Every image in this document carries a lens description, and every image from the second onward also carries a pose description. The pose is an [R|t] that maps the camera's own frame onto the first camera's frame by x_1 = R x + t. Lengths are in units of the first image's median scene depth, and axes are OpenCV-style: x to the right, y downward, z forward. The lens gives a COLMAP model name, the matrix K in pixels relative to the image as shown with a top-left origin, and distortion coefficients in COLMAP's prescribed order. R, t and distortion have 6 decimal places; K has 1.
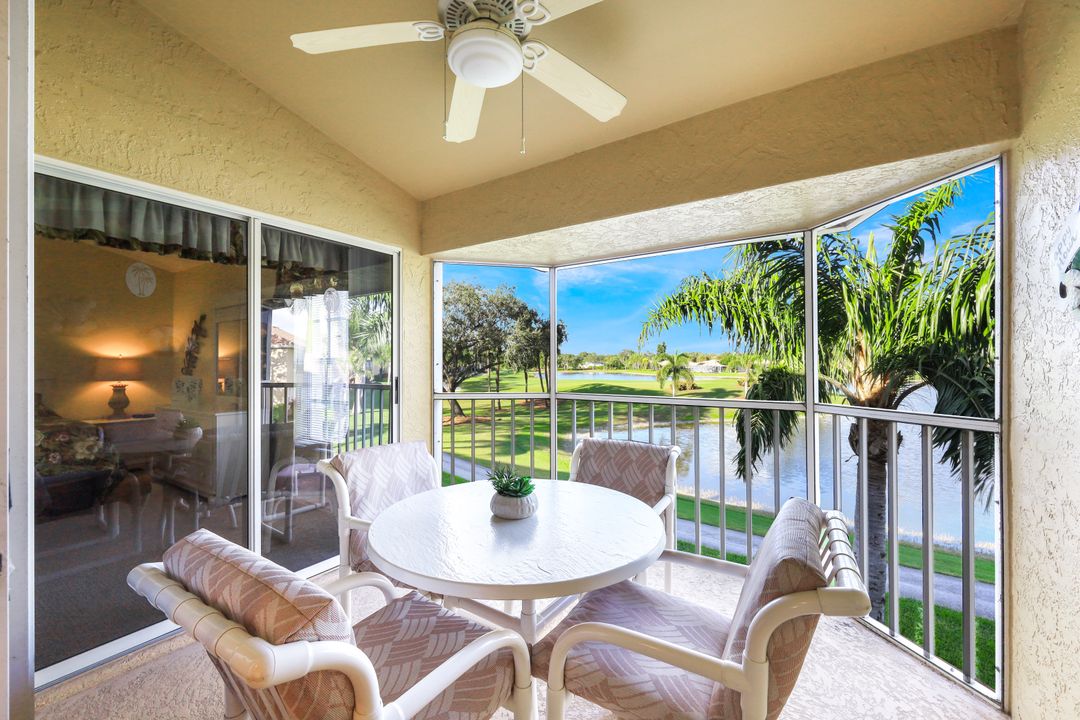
lens RADIAL K [[442.4, 0, 538.7], [0, 442.4, 360.0], [0, 0, 1]] dist [0.004256, 0.000508]
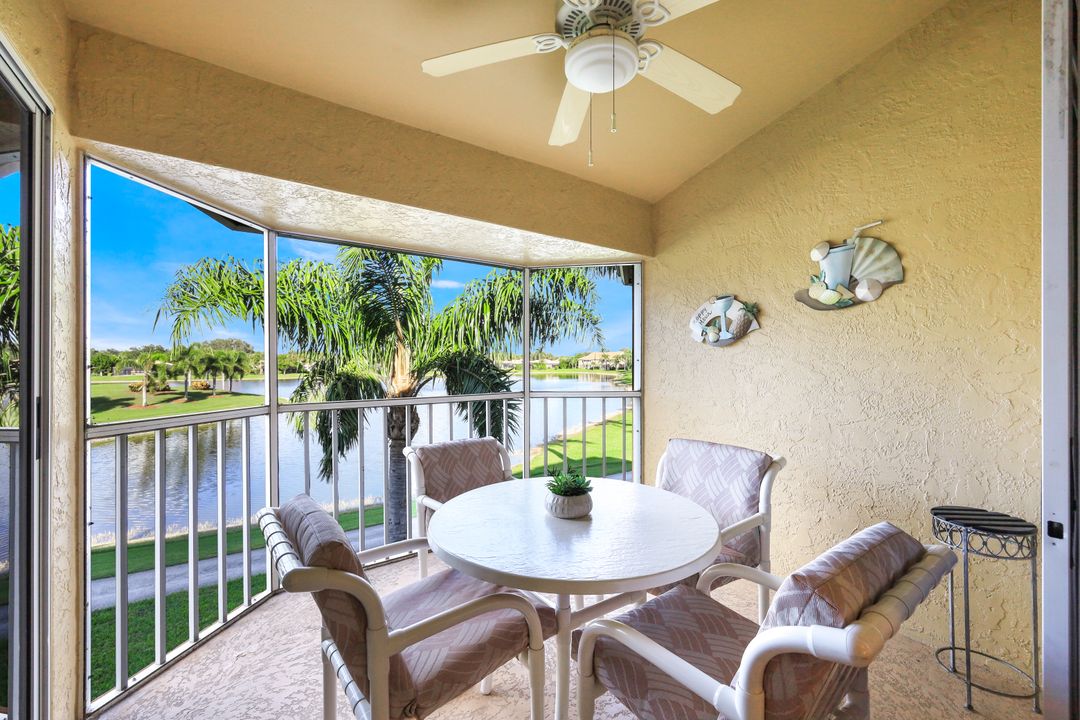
lens RADIAL K [[442.4, 0, 538.7], [0, 442.4, 360.0], [0, 0, 1]] dist [0.004256, 0.000508]
pose [[0.361761, 0.008976, 0.932228, -0.589963], [-0.007549, 0.999949, -0.006699, 0.001468], [-0.932240, -0.004614, 0.361810, 0.415662]]
